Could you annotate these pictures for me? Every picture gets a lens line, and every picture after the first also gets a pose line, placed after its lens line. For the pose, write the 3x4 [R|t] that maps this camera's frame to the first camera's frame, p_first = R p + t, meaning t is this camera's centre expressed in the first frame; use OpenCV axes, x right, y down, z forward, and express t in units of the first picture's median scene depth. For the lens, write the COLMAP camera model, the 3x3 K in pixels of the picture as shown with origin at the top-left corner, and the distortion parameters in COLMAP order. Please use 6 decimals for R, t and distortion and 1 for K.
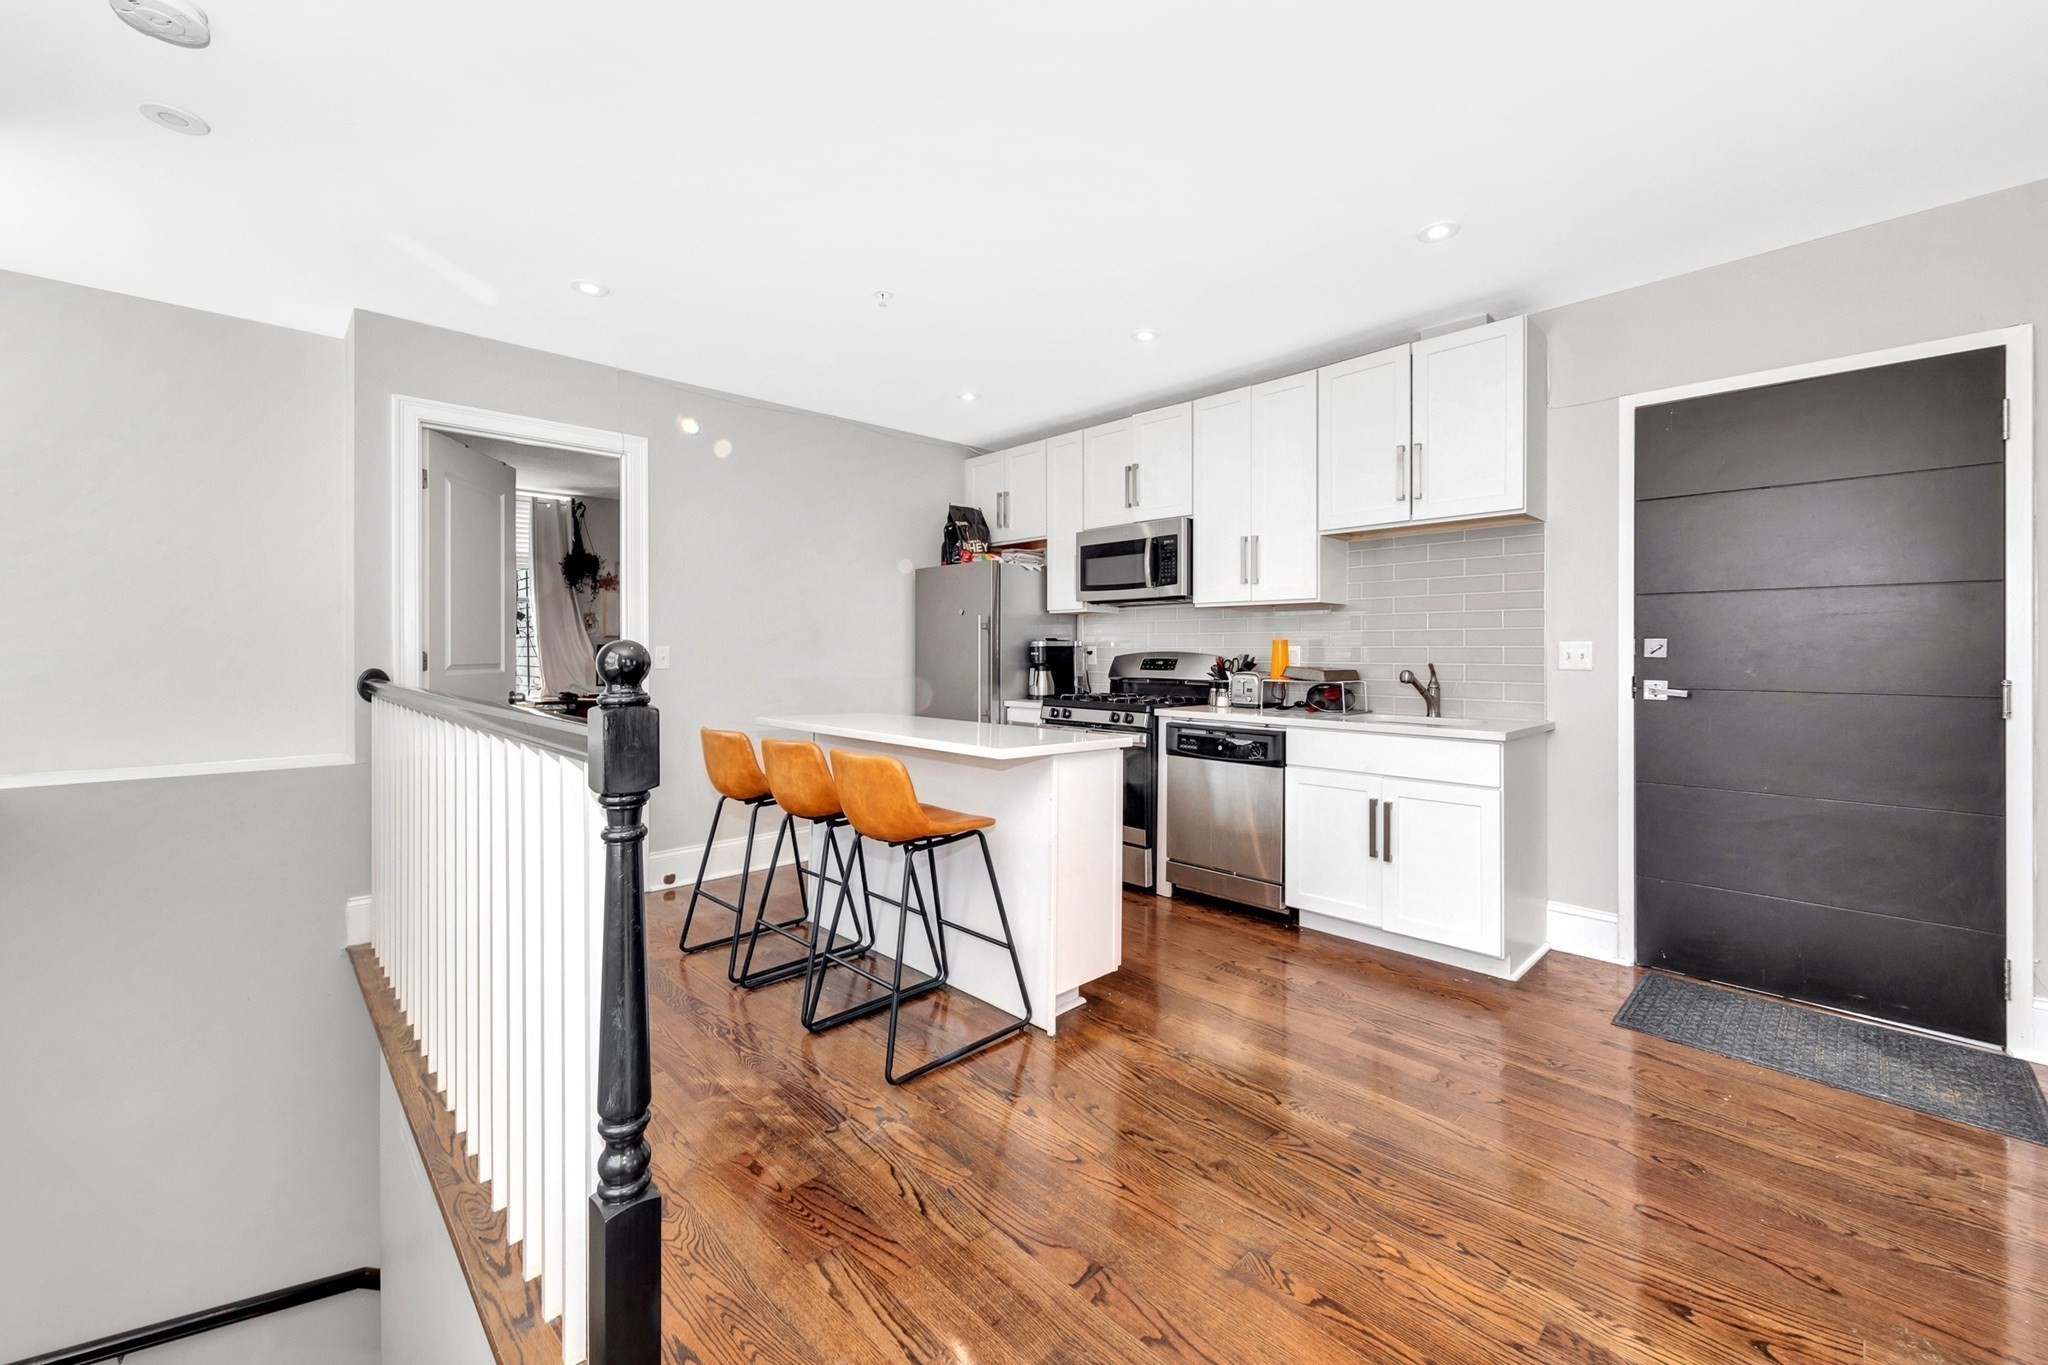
lens RADIAL K [[806.9, 0, 1048.9], [0, 806.9, 648.8], [0, 0, 1]] dist [0.001418, 0.000103]
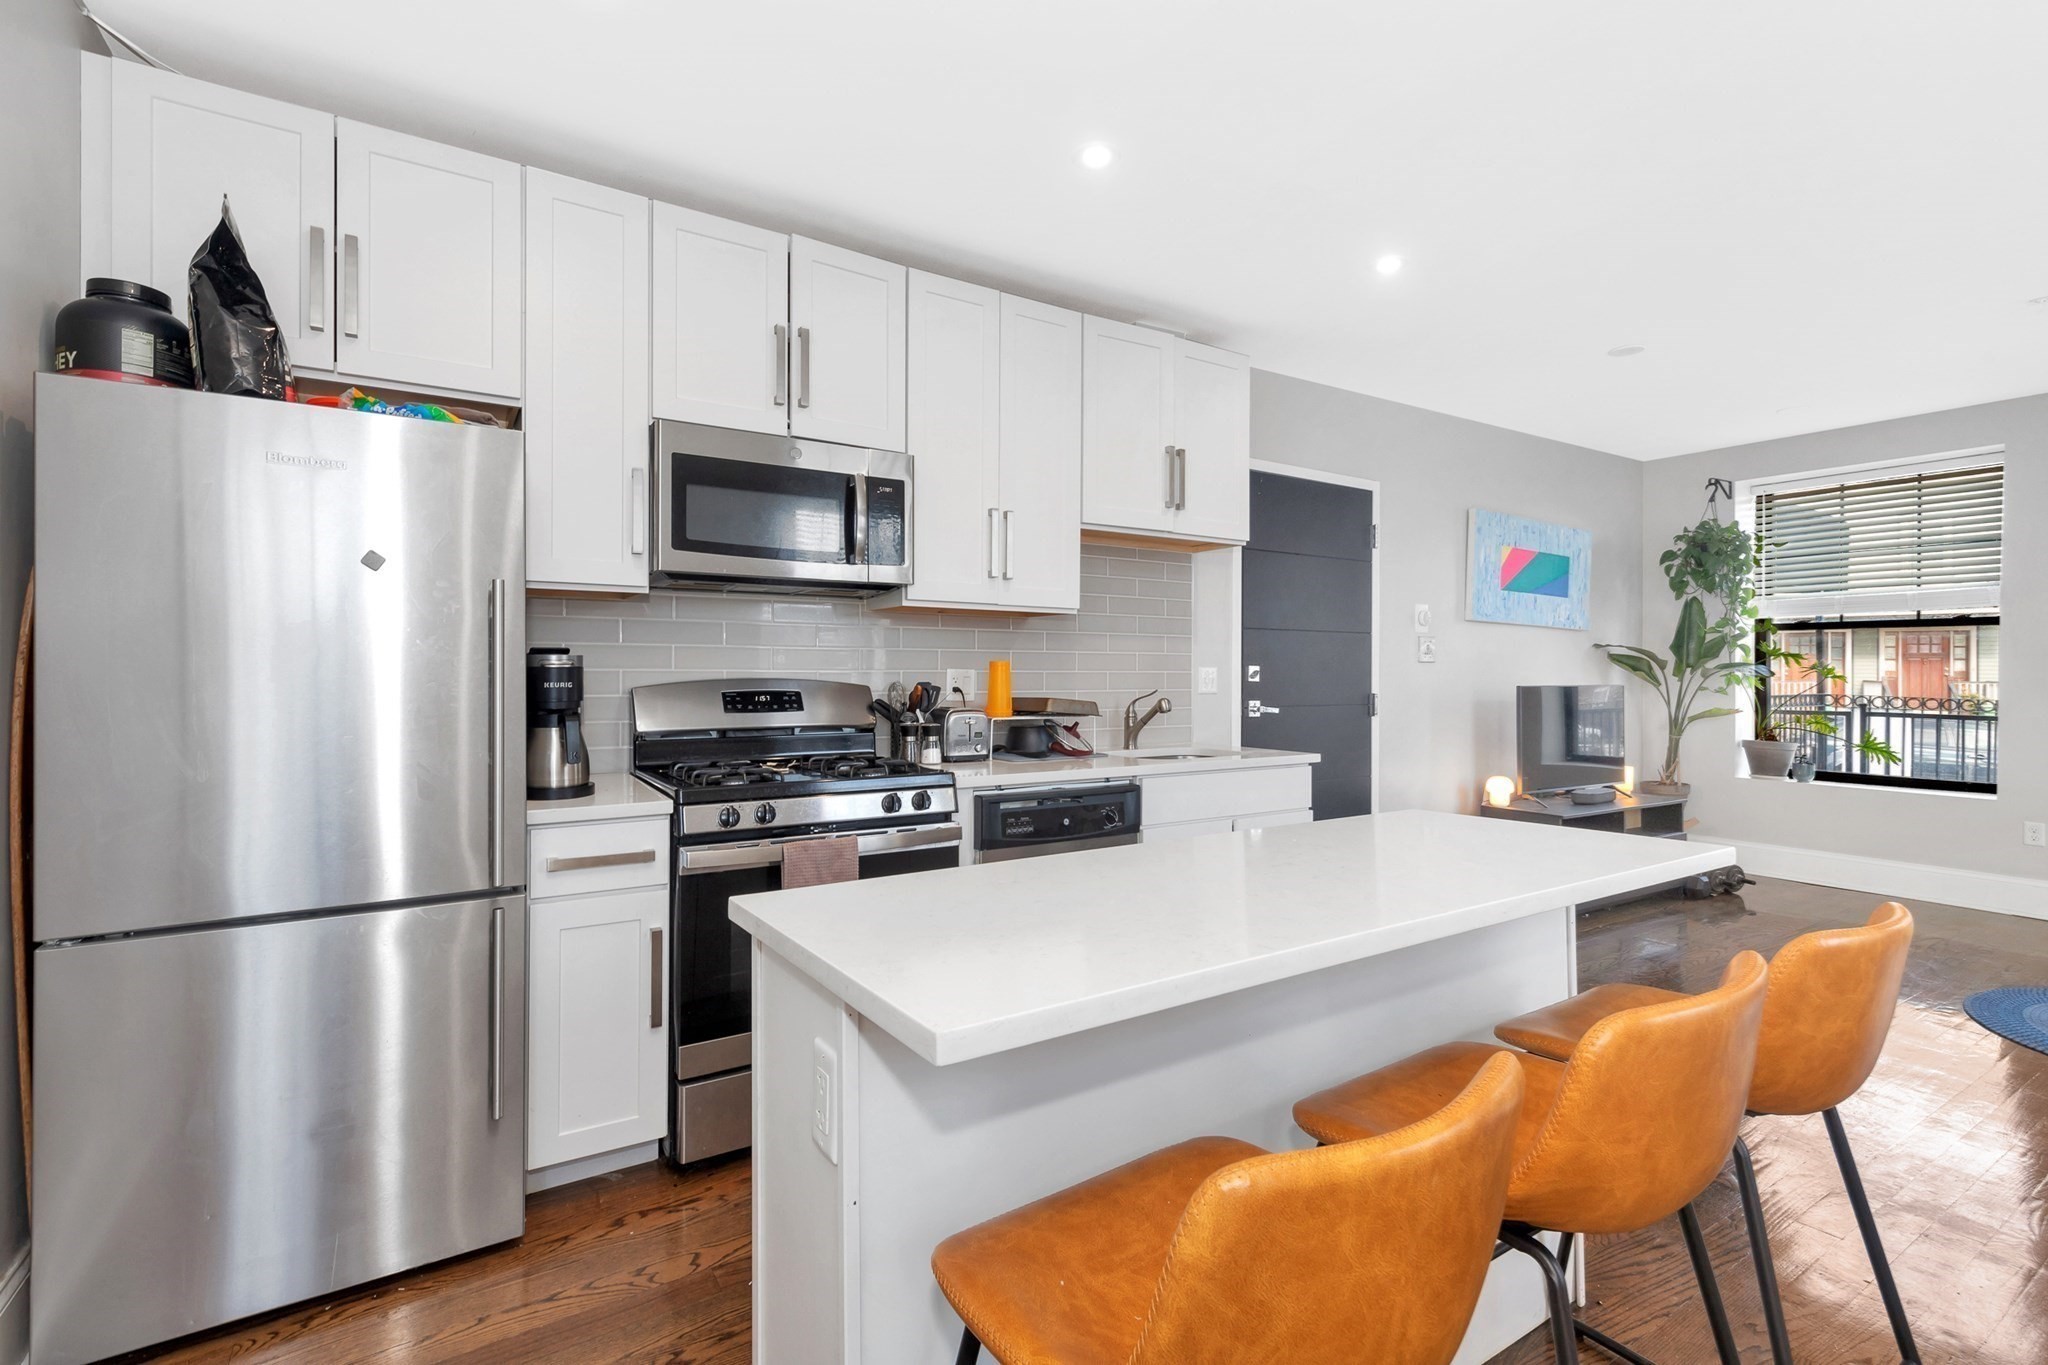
lens RADIAL K [[925.9, 0, 1017.3], [0, 925.9, 669.0], [0, 0, 1]] dist [0.013837, 0.000089]
pose [[0.216104, 0.002314, 0.976368, -0.516941], [-0.004324, 0.999990, -0.001413, -0.003360], [-0.976361, -0.003917, 0.216111, 0.812993]]
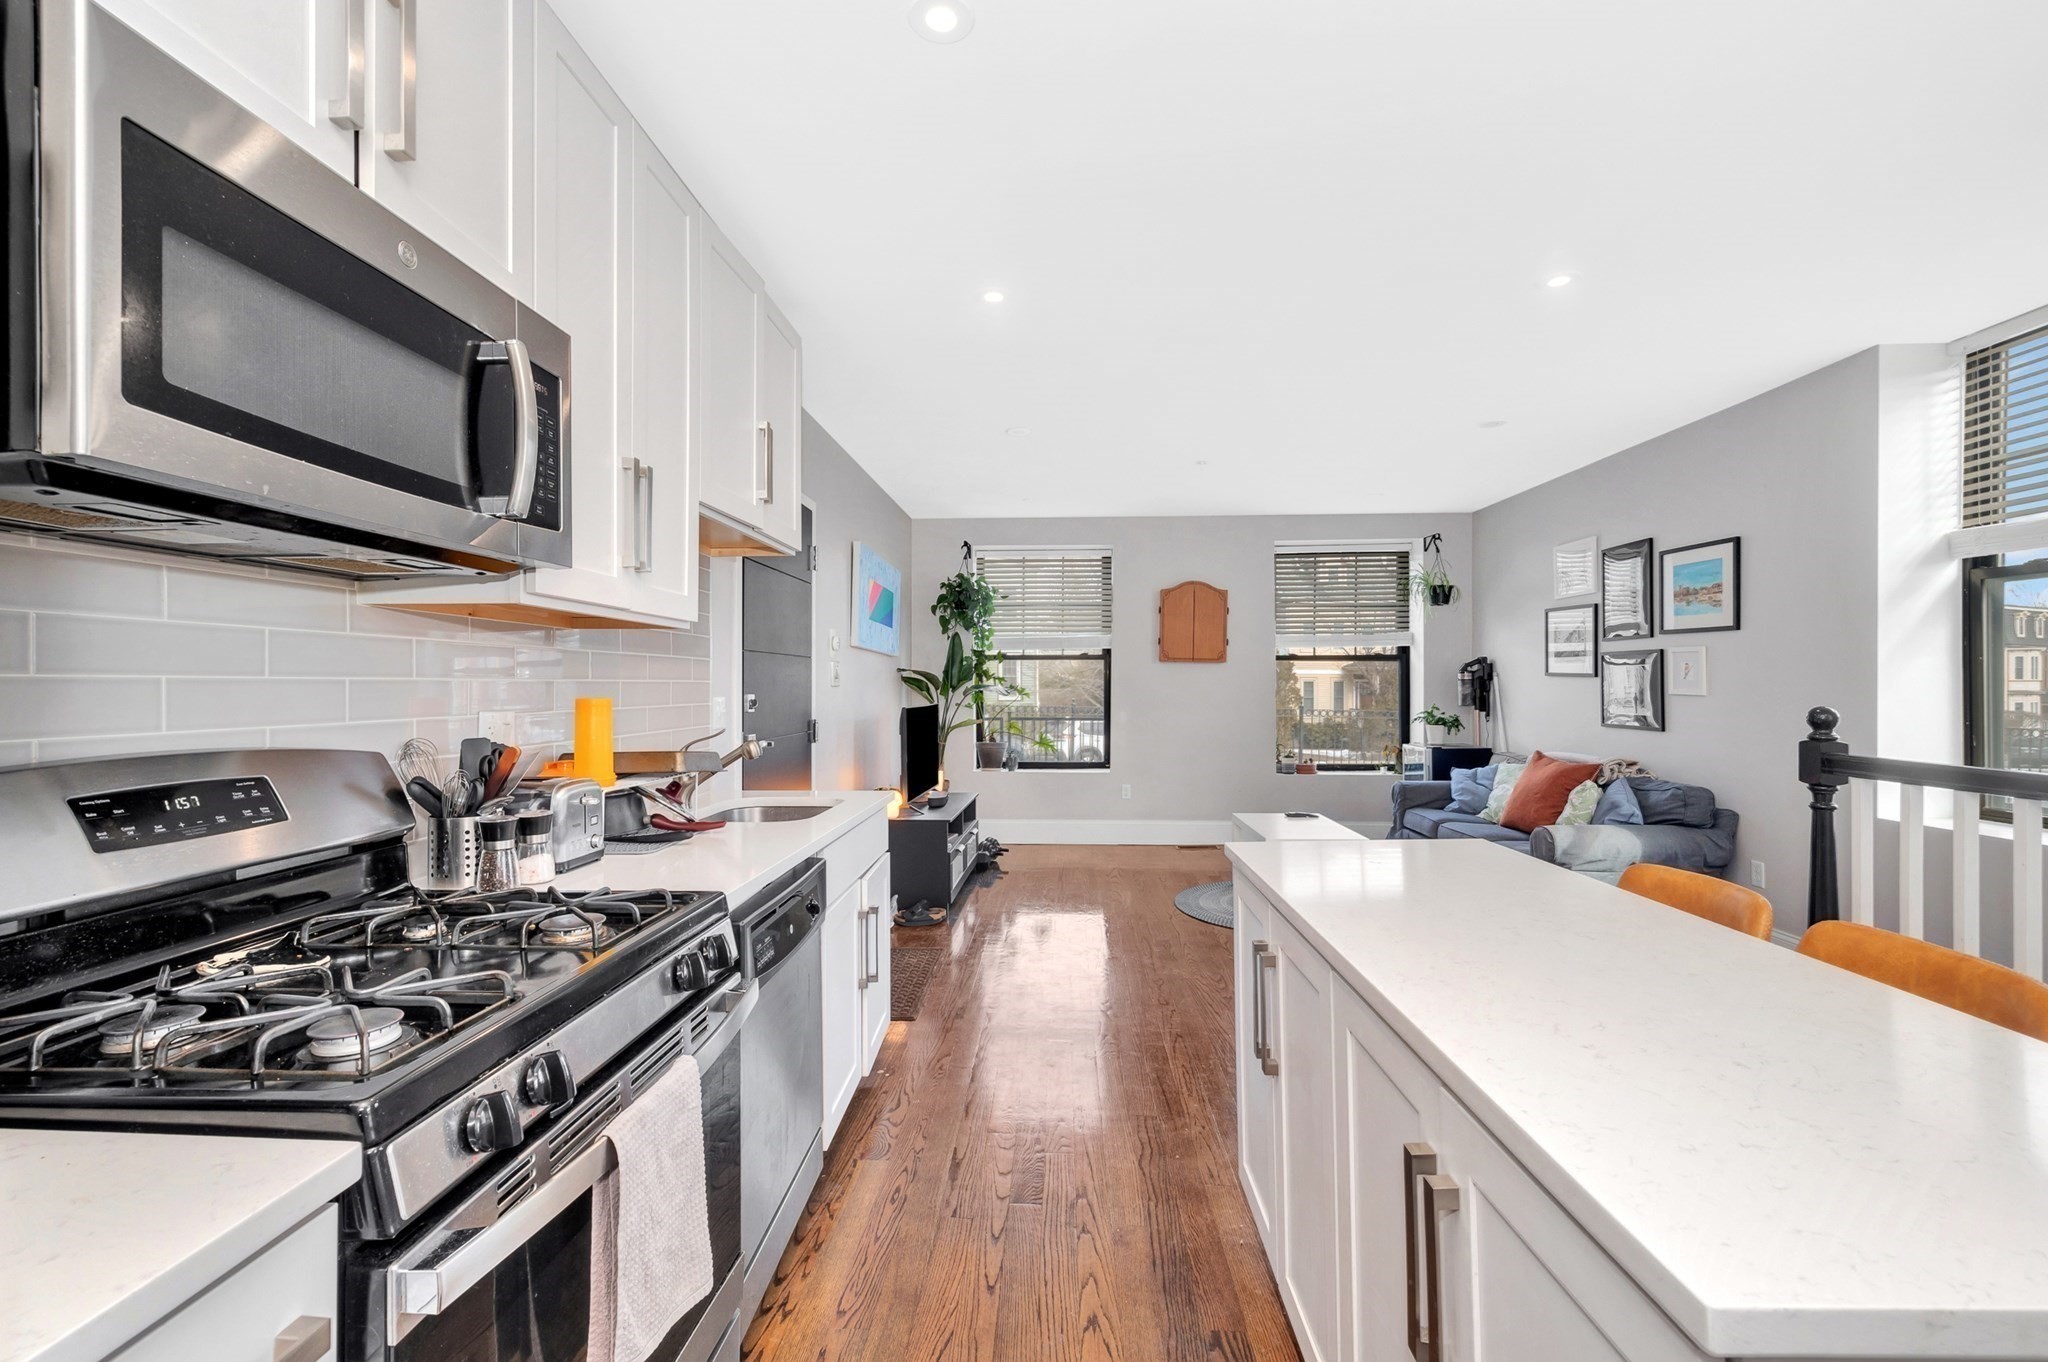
lens RADIAL K [[873.8, 0, 1024.0], [0, 873.8, 681.0], [0, 0, 1]] dist [0.006020, 0.000223]
pose [[-0.670619, 0.002506, 0.741798, -0.242013], [-0.000343, 0.999993, -0.003688, -0.019610], [-0.741802, -0.002728, -0.670613, 1.159463]]
